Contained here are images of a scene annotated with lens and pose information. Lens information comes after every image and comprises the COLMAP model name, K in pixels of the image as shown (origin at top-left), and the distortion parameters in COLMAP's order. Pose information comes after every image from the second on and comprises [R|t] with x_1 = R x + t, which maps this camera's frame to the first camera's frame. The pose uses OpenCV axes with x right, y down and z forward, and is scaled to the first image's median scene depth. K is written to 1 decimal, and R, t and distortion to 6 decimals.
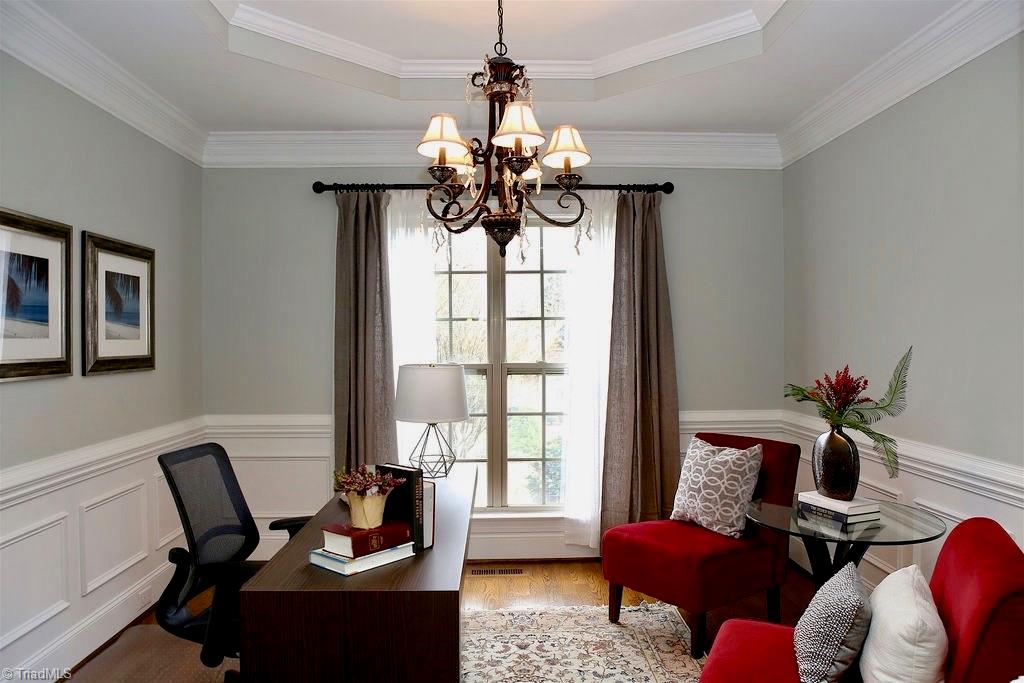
lens RADIAL K [[701.2, 0, 512.1], [0, 701.2, 342.8], [0, 0, 1]] dist [-0.086947, 0.038307]
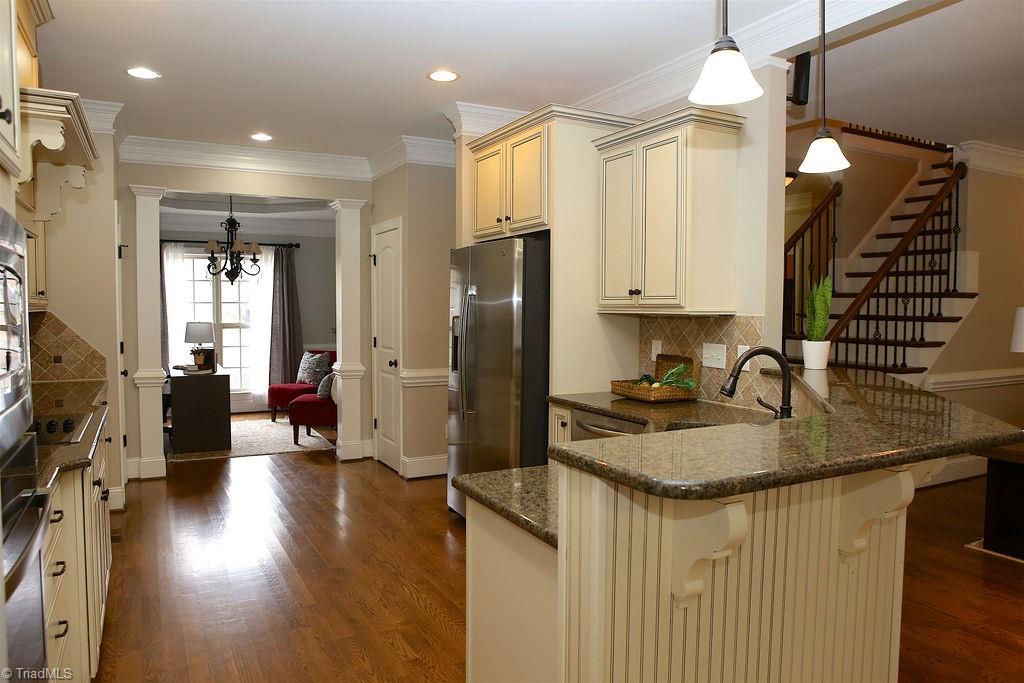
lens RADIAL K [[701.2, 0, 512.7], [0, 701.2, 345.2], [0, 0, 1]] dist [-0.086947, 0.038307]
pose [[0.898883, -0.017460, 0.437841, -0.143754], [-0.003231, 0.998915, 0.046468, -0.005516], [-0.438177, -0.043184, 0.897851, -1.365998]]
